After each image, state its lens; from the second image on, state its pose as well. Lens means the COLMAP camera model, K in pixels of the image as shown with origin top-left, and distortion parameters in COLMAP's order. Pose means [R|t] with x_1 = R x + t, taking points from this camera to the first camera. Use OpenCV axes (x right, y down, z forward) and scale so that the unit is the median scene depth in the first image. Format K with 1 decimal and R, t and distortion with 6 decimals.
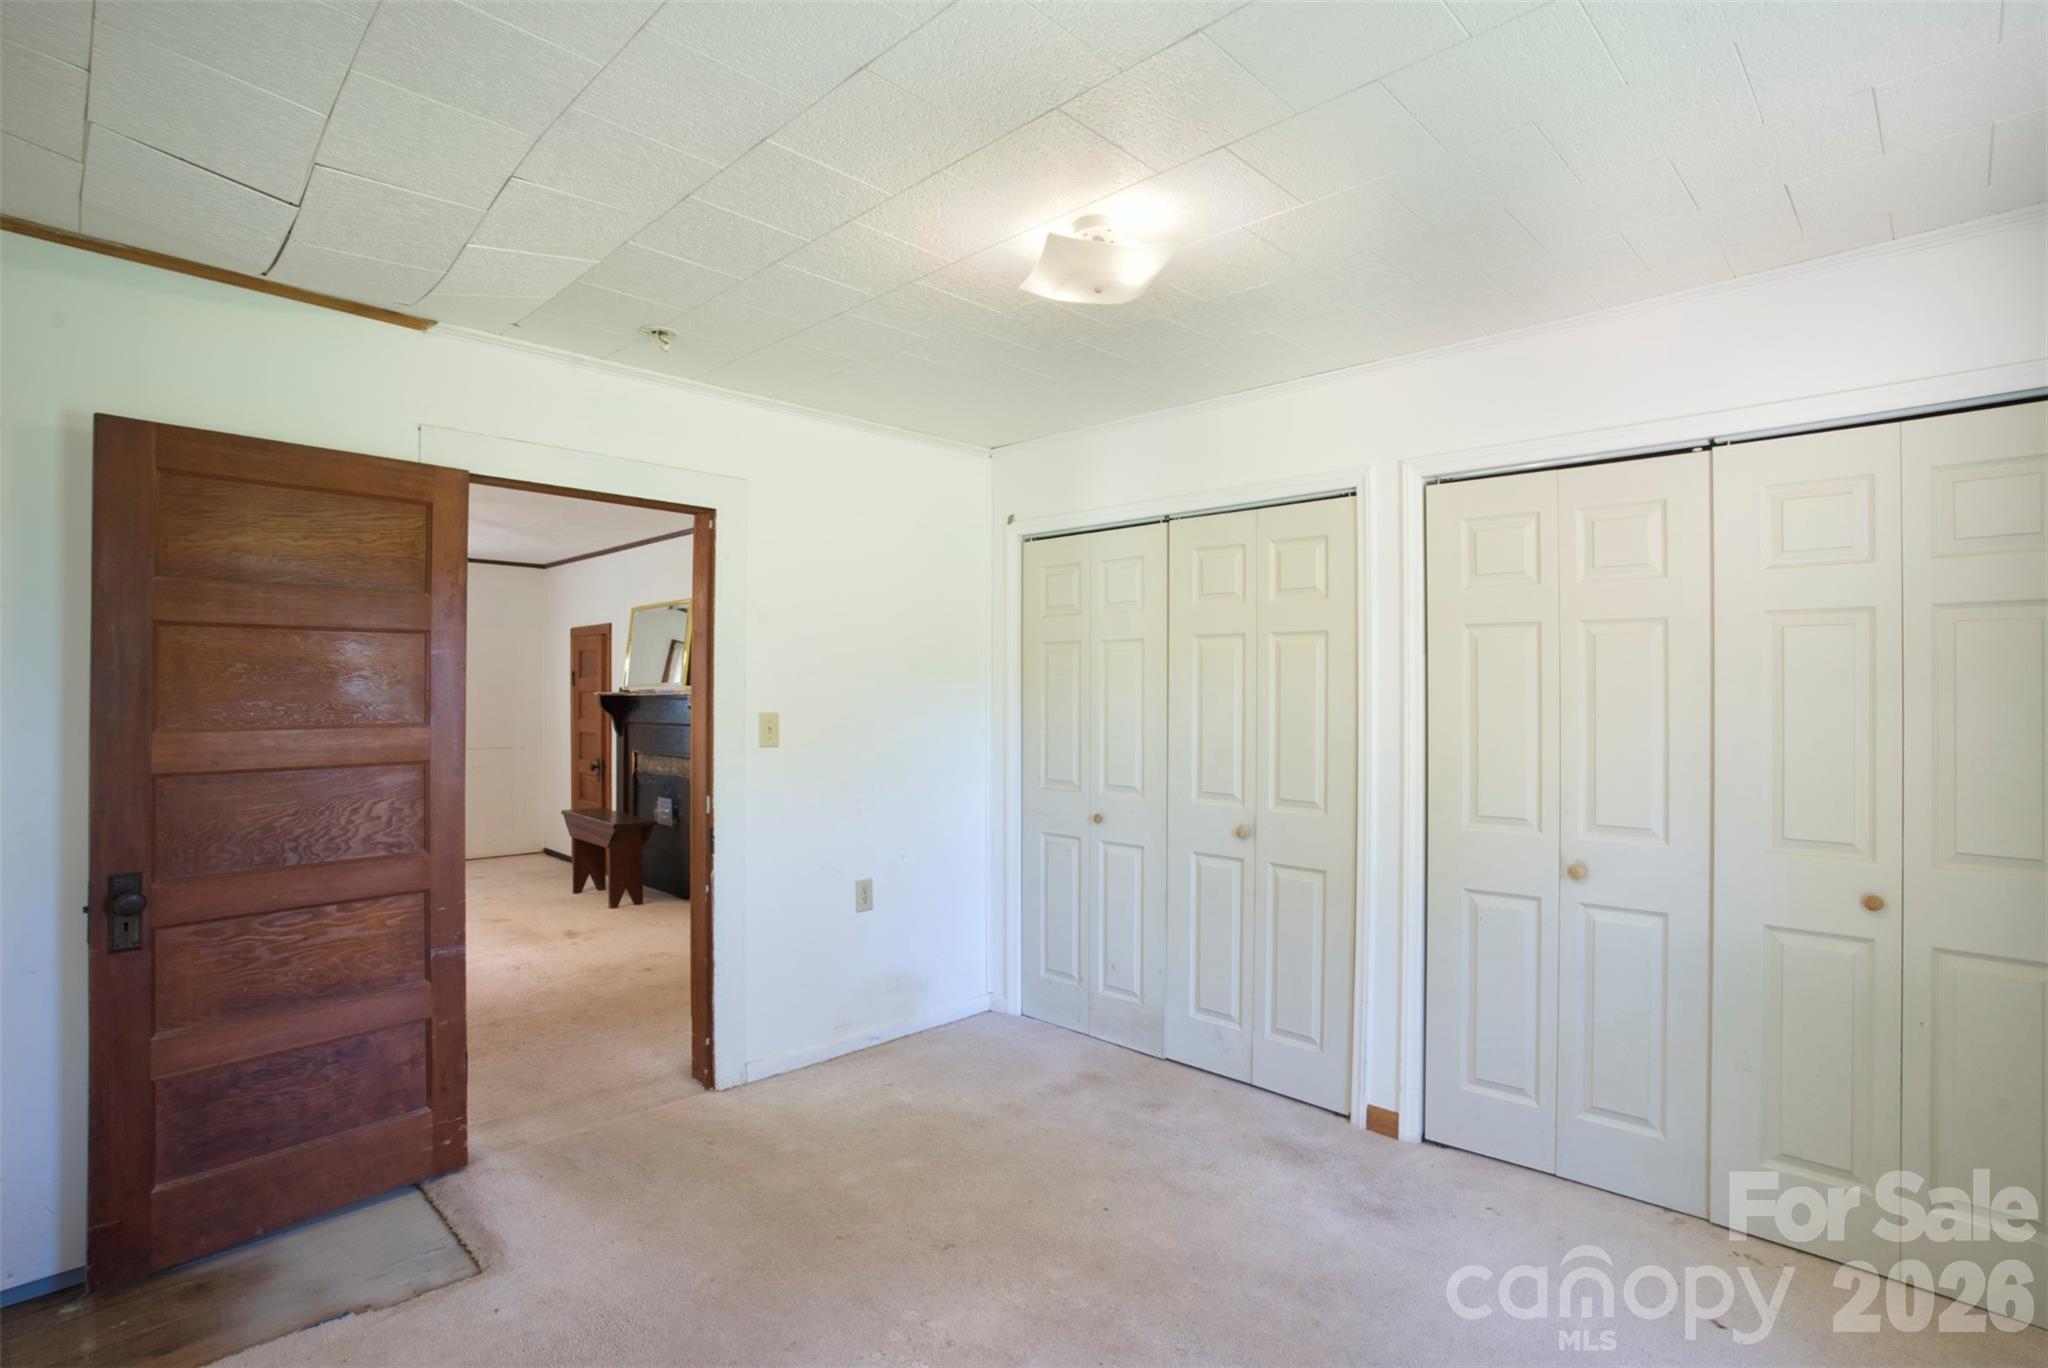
lens RADIAL K [[996.6, 0, 1030.7], [0, 996.6, 682.7], [0, 0, 1]] dist [-0.086875, 0.043043]
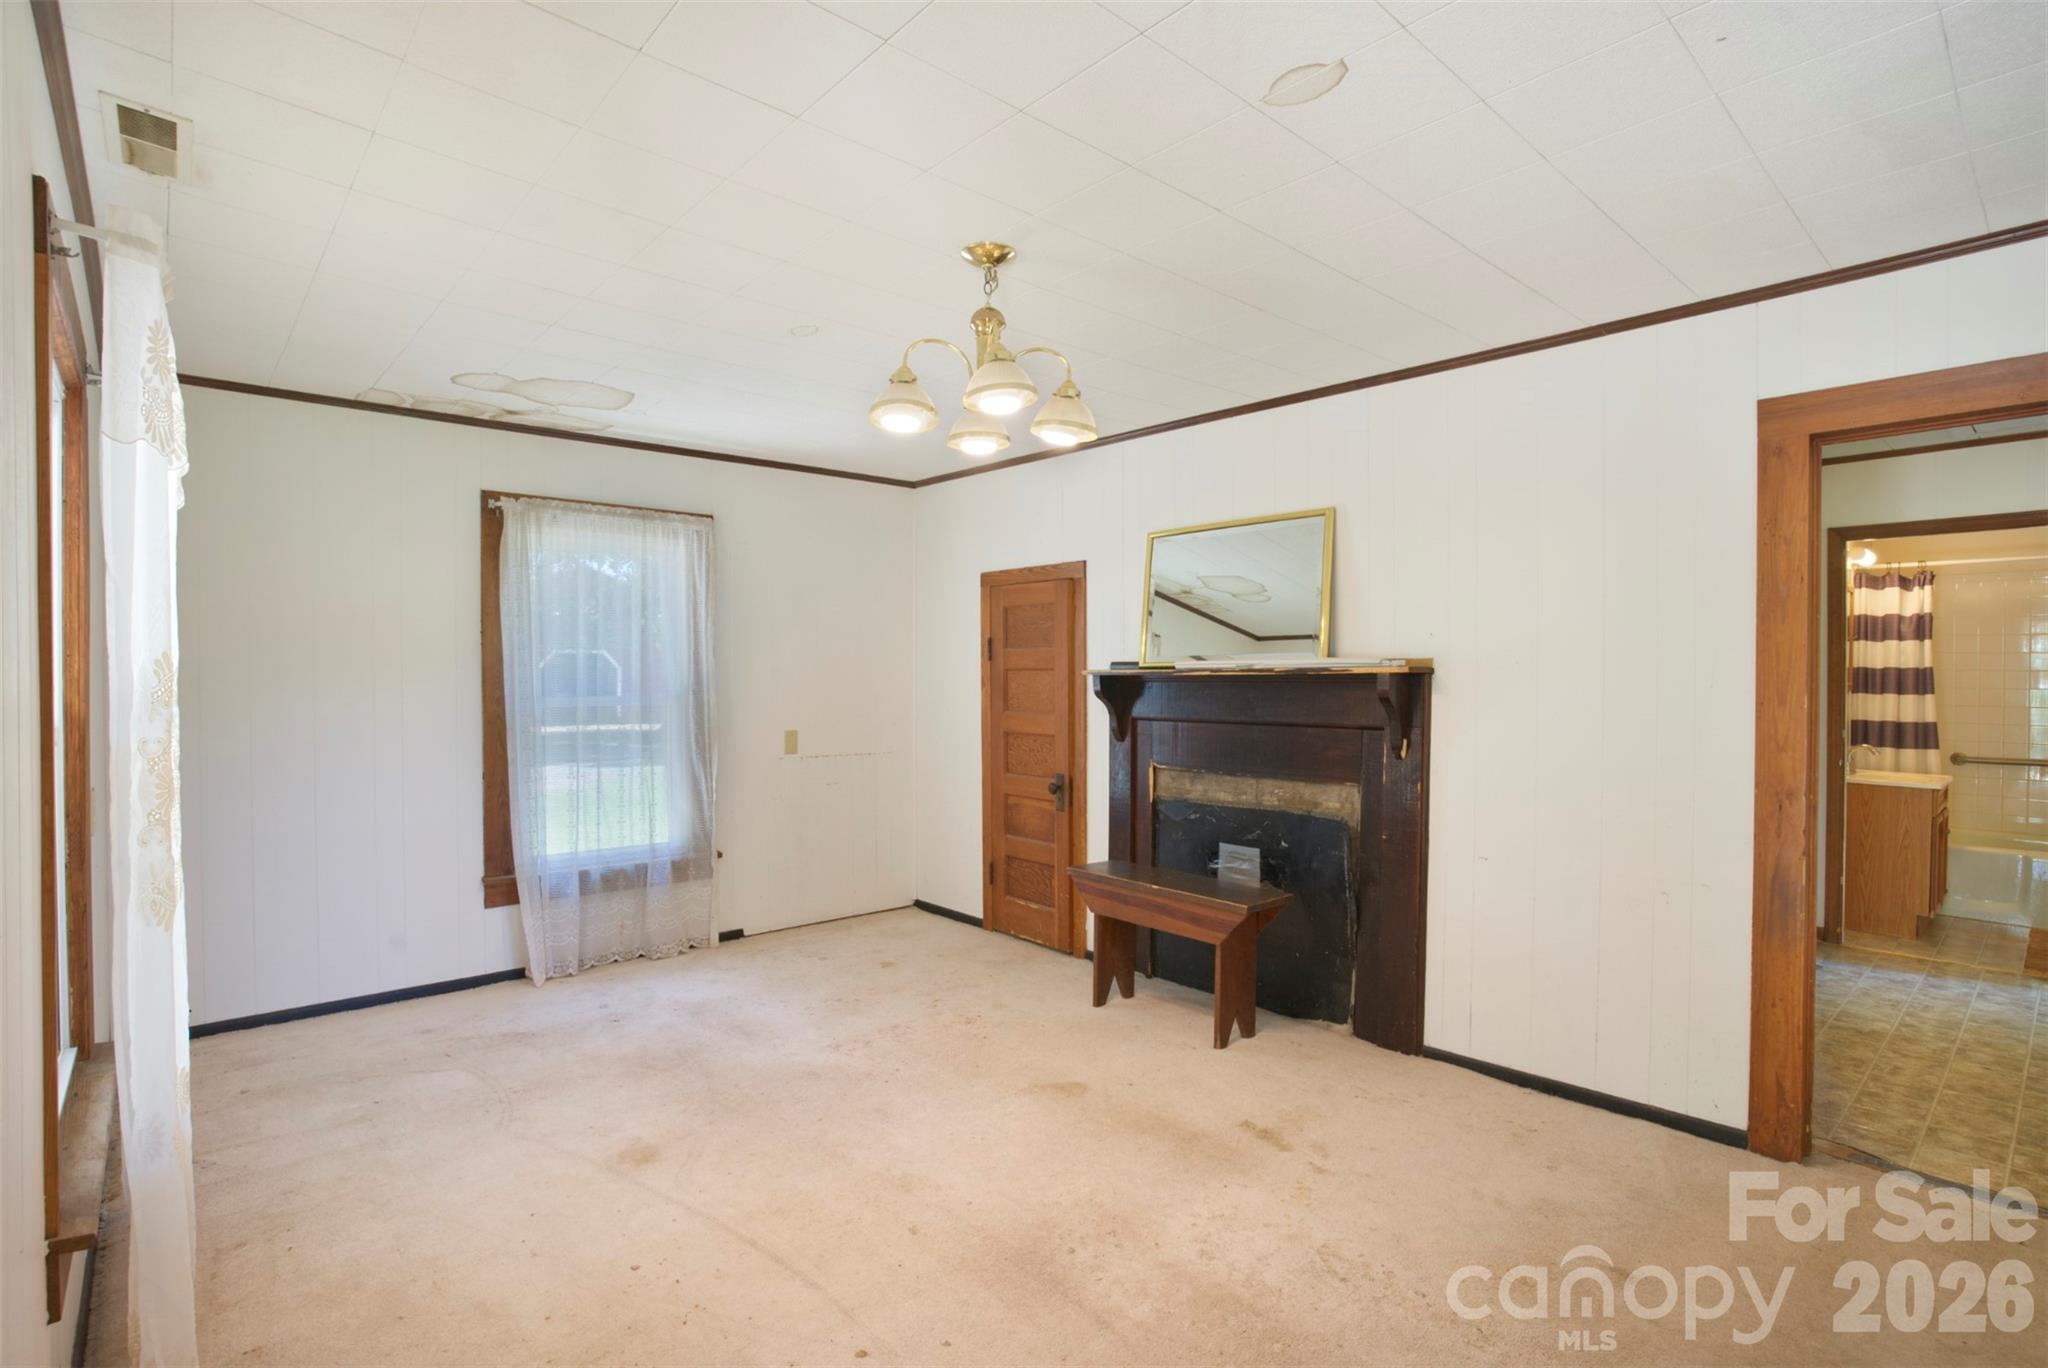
lens RADIAL K [[996.6, 0, 1030.7], [0, 996.6, 682.7], [0, 0, 1]] dist [-0.086875, 0.043043]
pose [[0.997843, -0.001892, -0.065619, -0.419685], [0.003195, 0.999800, 0.019758, 0.005085], [0.065568, -0.019925, 0.997649, 0.357885]]
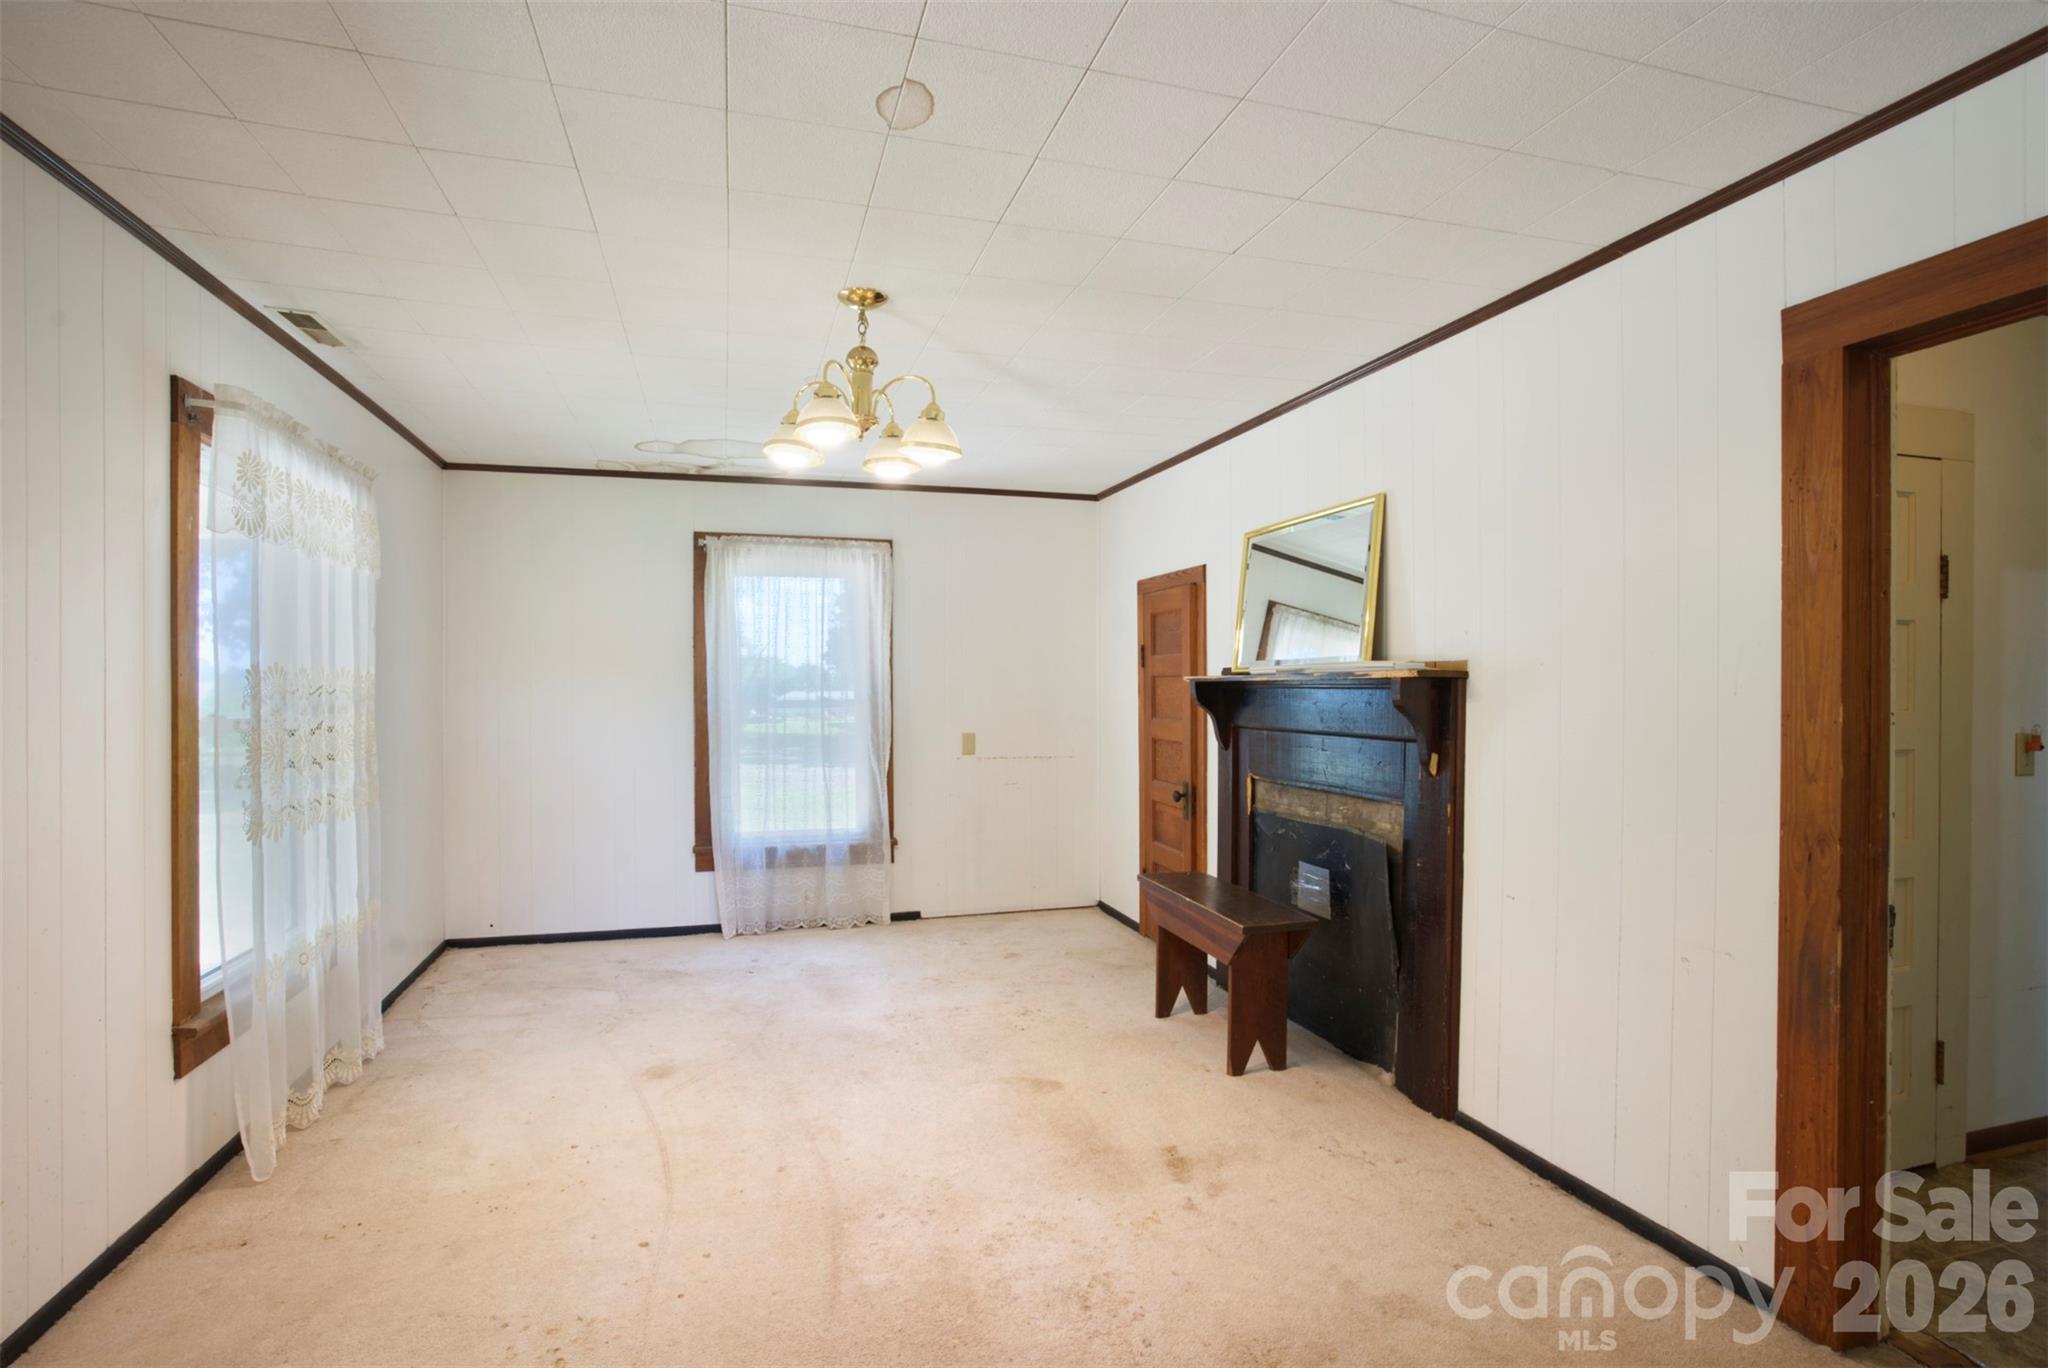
lens RADIAL K [[996.6, 0, 1030.7], [0, 996.6, 682.7], [0, 0, 1]] dist [-0.086875, 0.043043]
pose [[0.875601, -0.003113, -0.483026, -0.221881], [0.007755, 0.999941, 0.007613, 0.008041], [0.482973, -0.010412, 0.875573, 0.399771]]
